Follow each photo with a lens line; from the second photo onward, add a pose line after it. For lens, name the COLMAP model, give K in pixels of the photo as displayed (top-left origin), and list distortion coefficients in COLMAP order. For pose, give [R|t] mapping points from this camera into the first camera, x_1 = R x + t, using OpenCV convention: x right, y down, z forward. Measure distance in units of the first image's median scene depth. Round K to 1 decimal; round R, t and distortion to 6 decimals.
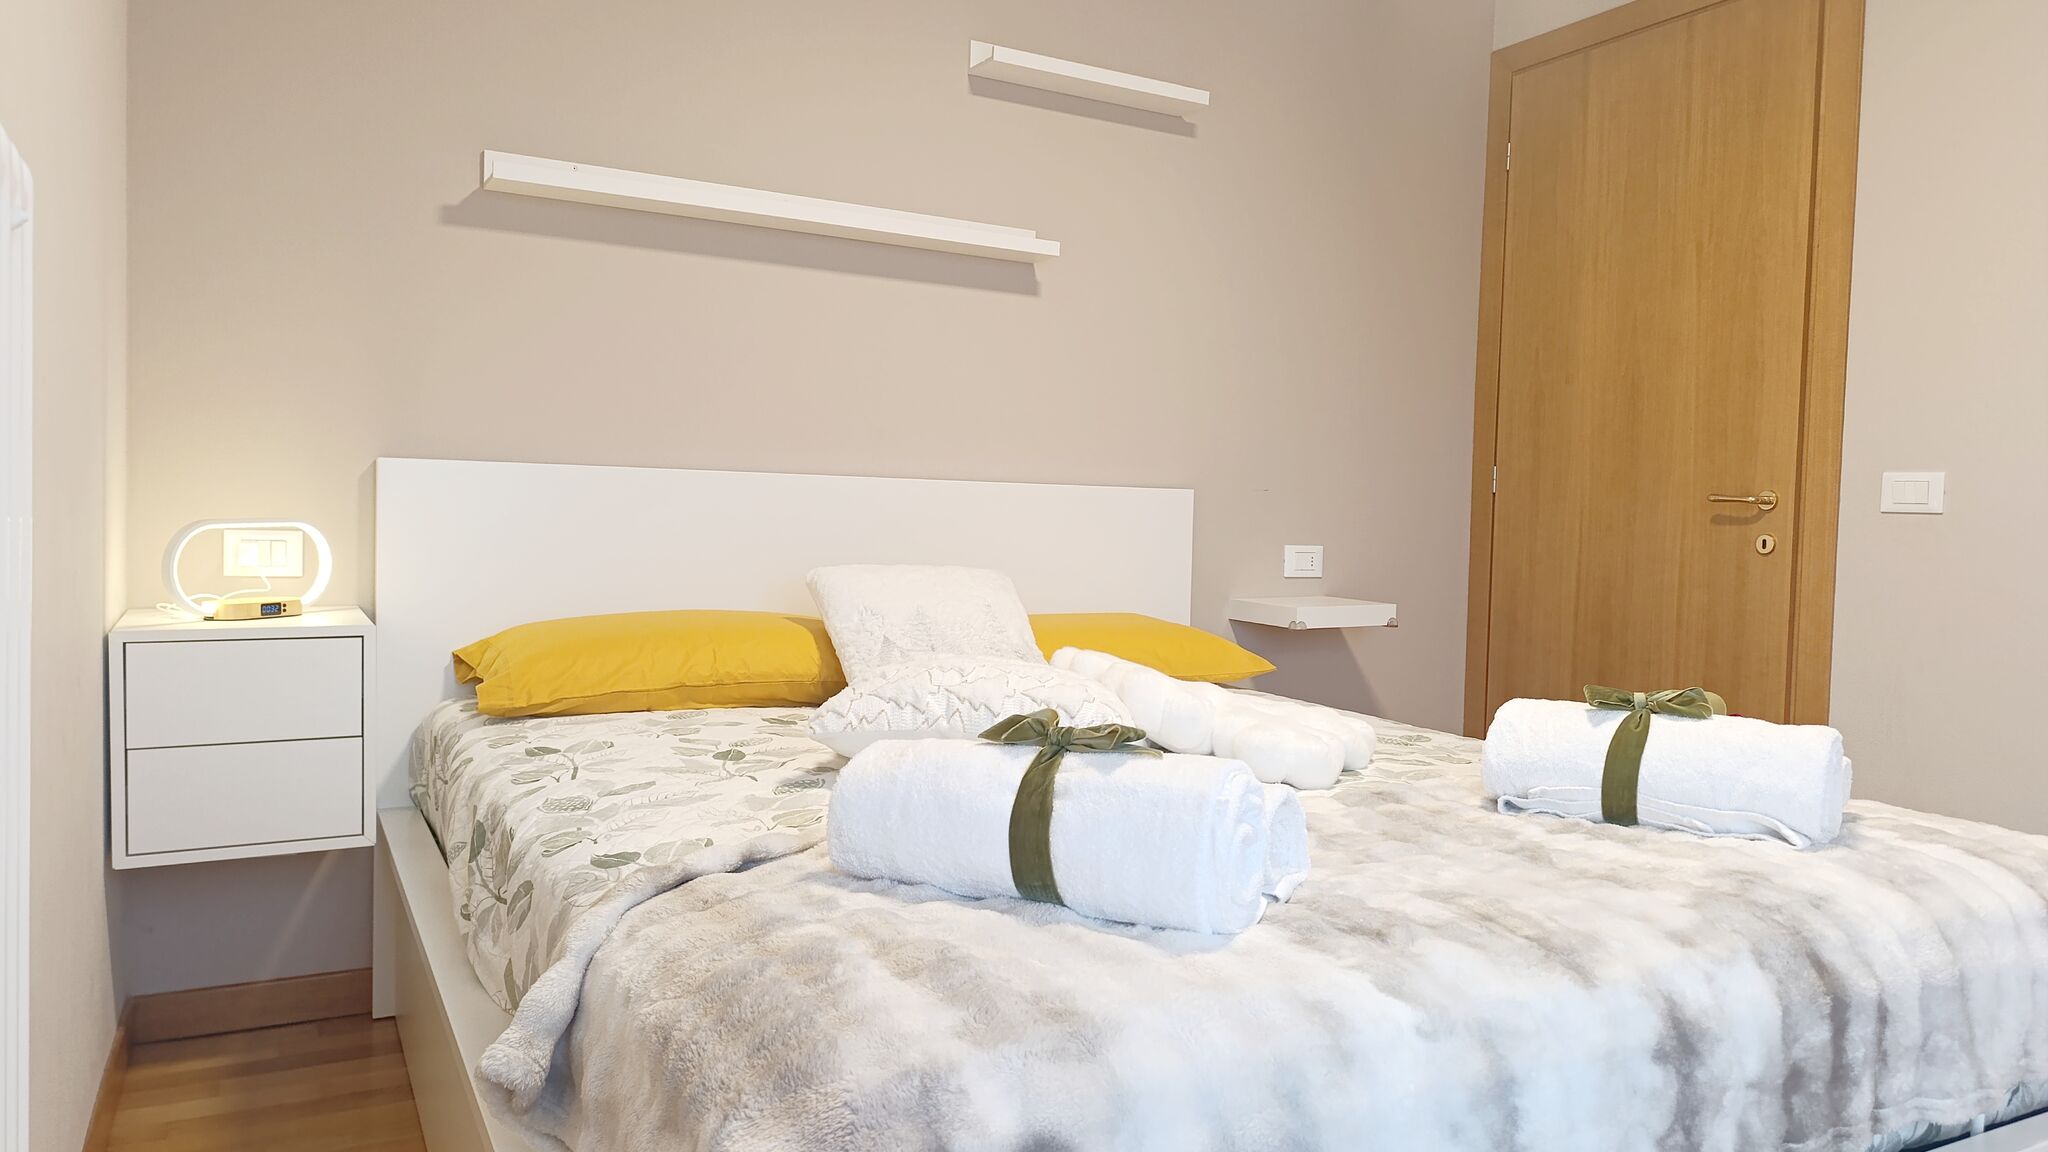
lens RADIAL K [[1405.5, 0, 1036.2], [0, 1405.5, 567.6], [0, 0, 1]] dist [0.049441, -0.055897]
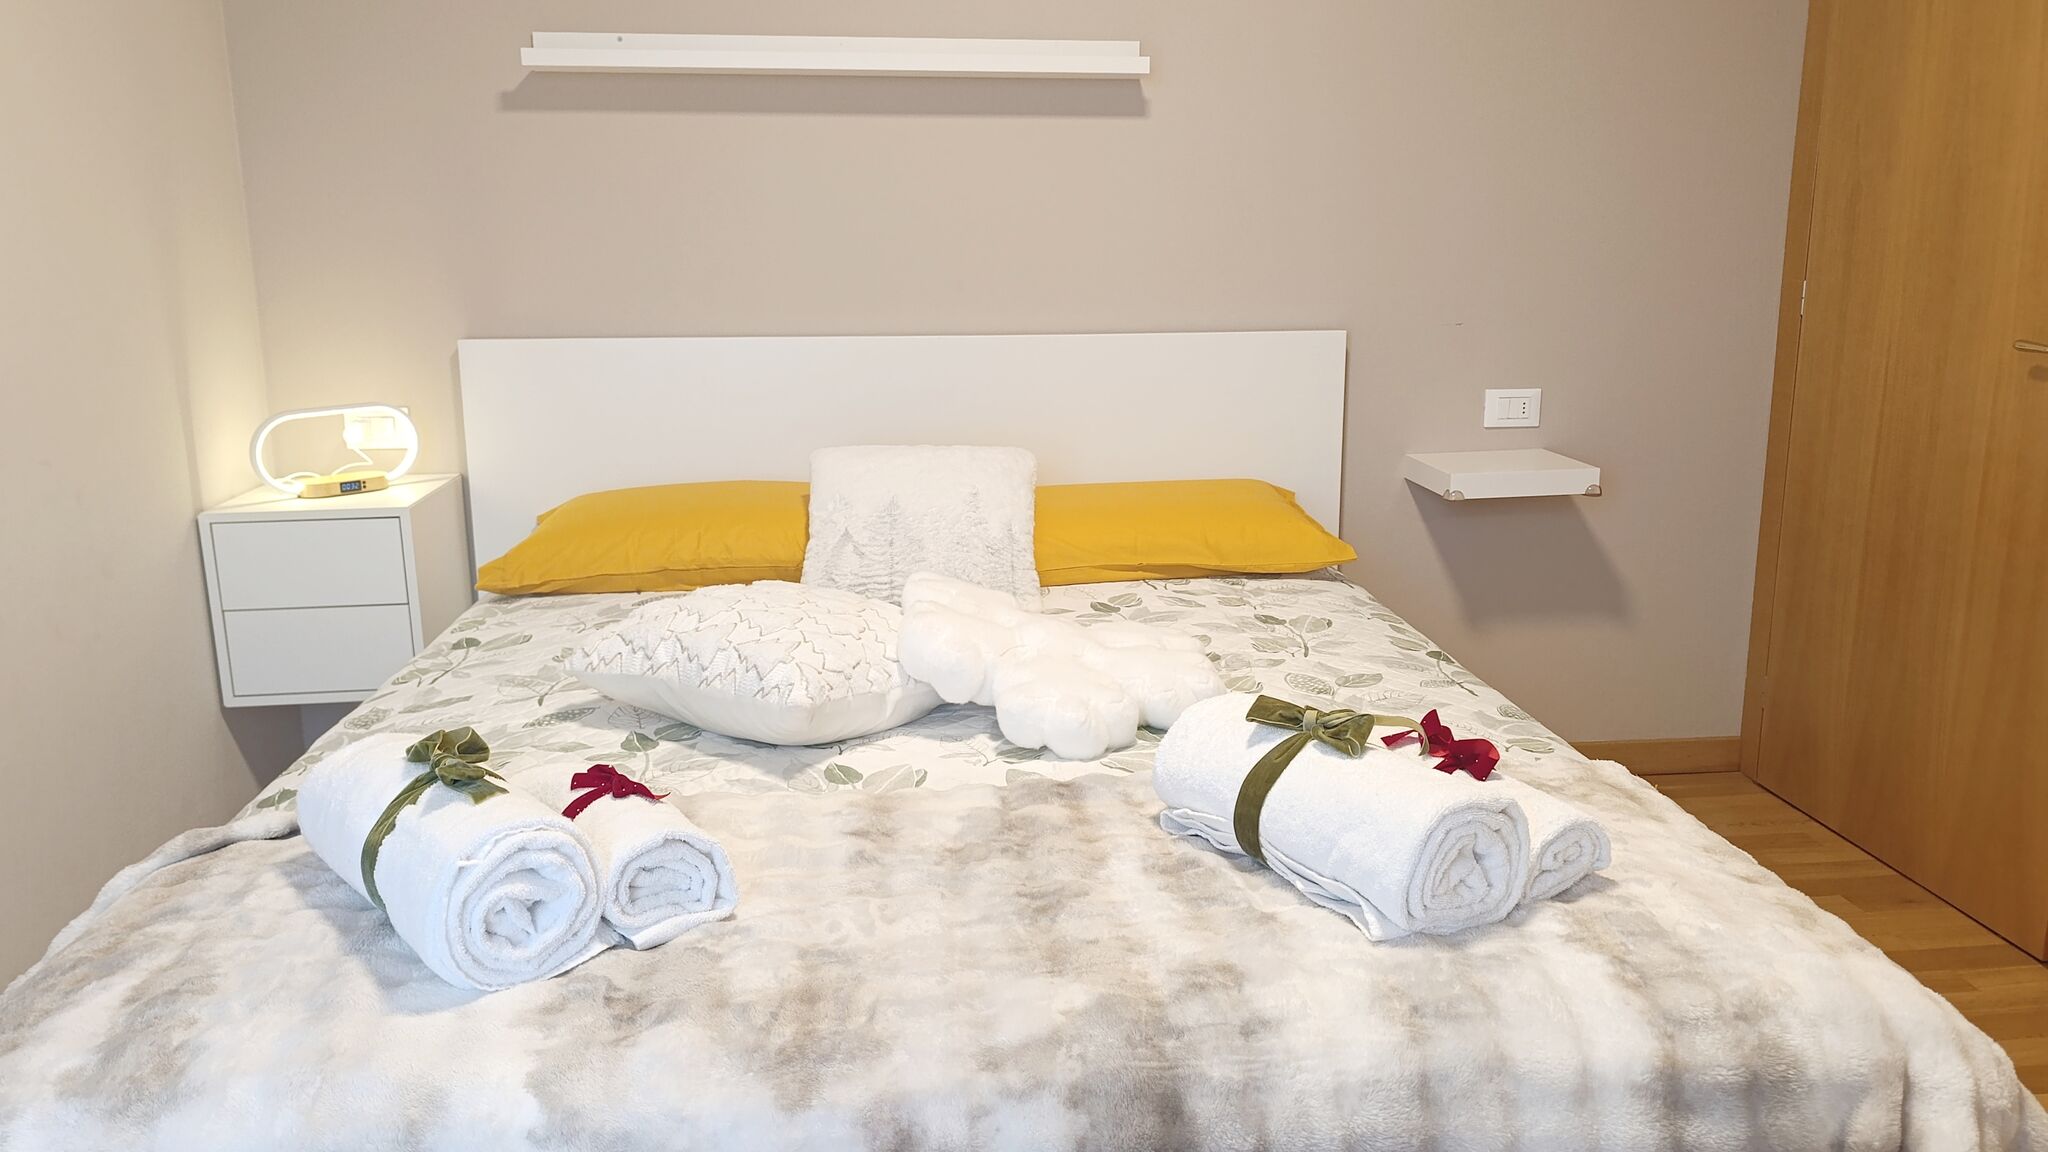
lens RADIAL K [[1473.4, 0, 1035.7], [0, 1473.4, 569.6], [0, 0, 1]] dist [0.037890, -0.042976]
pose [[0.921625, 0.054530, -0.384231, 0.598372], [0.013244, 0.985083, 0.171572, -0.142231], [0.387855, -0.163214, 0.907155, 0.166092]]
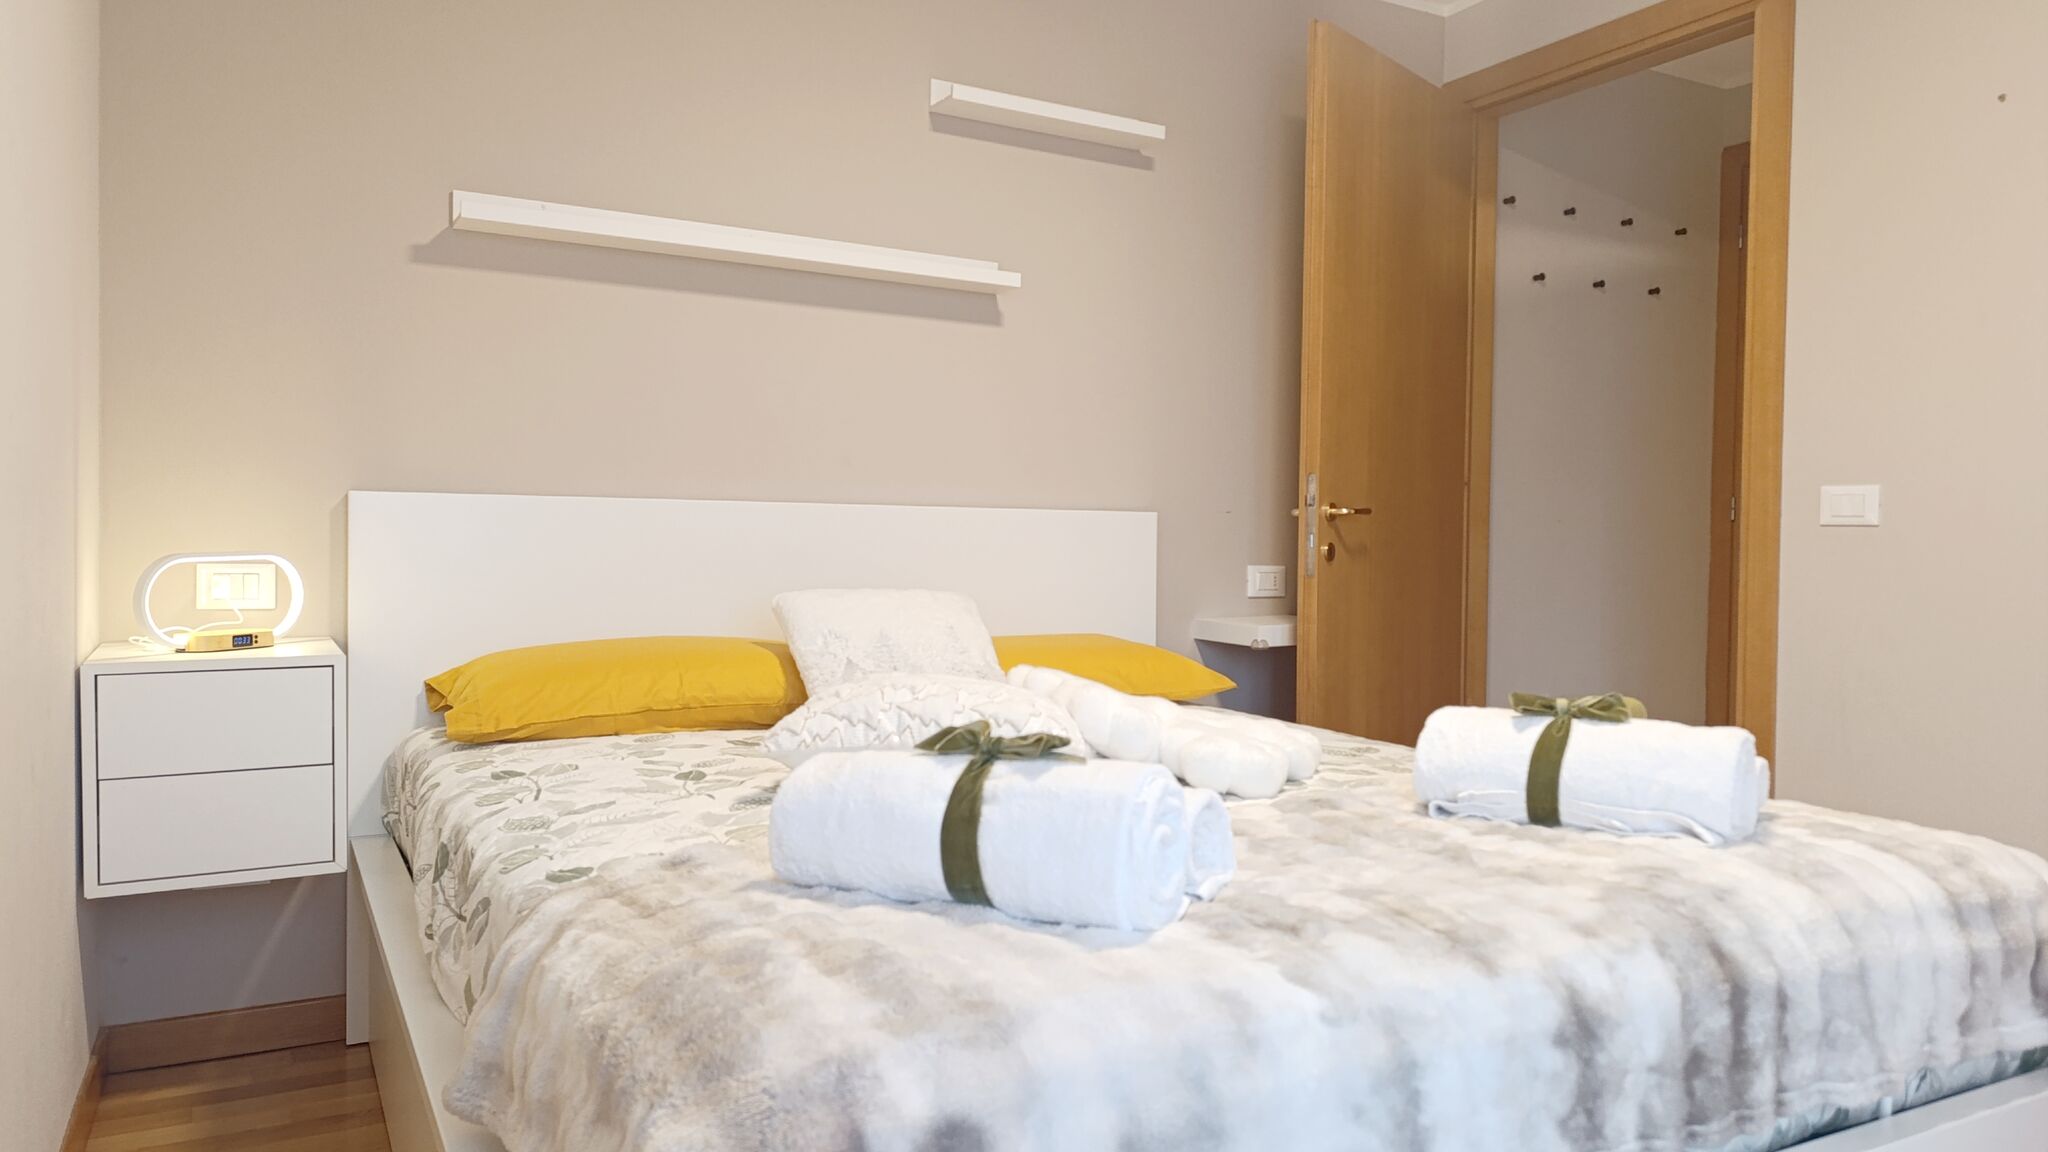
lens RADIAL K [[1397.0, 0, 1040.8], [0, 1397.0, 568.1], [0, 0, 1]] dist [0.053401, -0.052480]
pose [[0.999846, -0.014074, 0.010482, 0.033556], [0.014271, 0.999718, -0.018970, 0.006293], [-0.010213, 0.019116, 0.999765, -0.030523]]
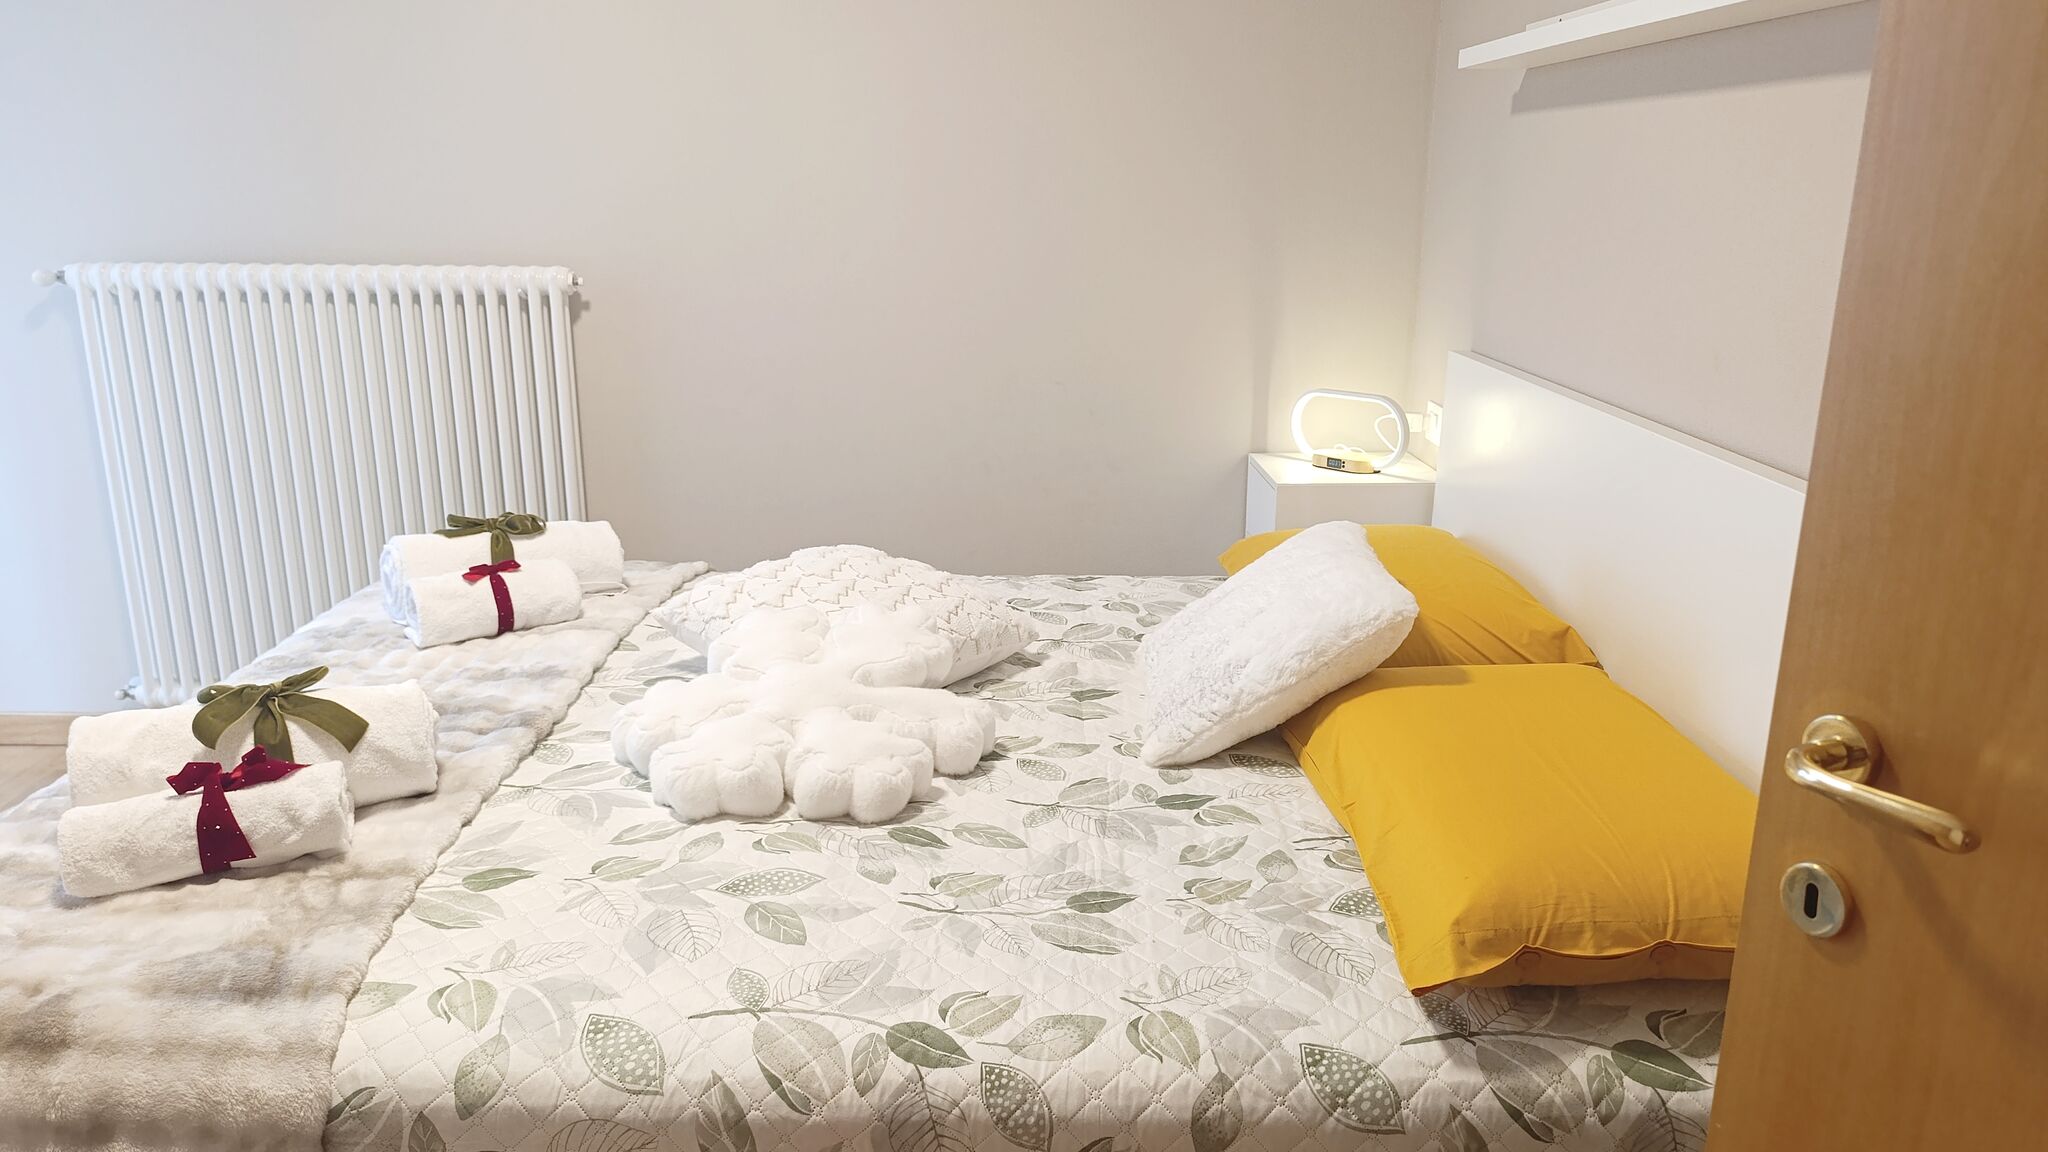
lens RADIAL K [[1409.0, 0, 1033.7], [0, 1409.0, 571.8], [0, 0, 1]] dist [0.044262, -0.051734]
pose [[-0.483062, 0.203249, -0.851669, 0.995546], [-0.050968, 0.964508, 0.259087, -0.272172], [0.874101, 0.168563, -0.455558, 1.892687]]
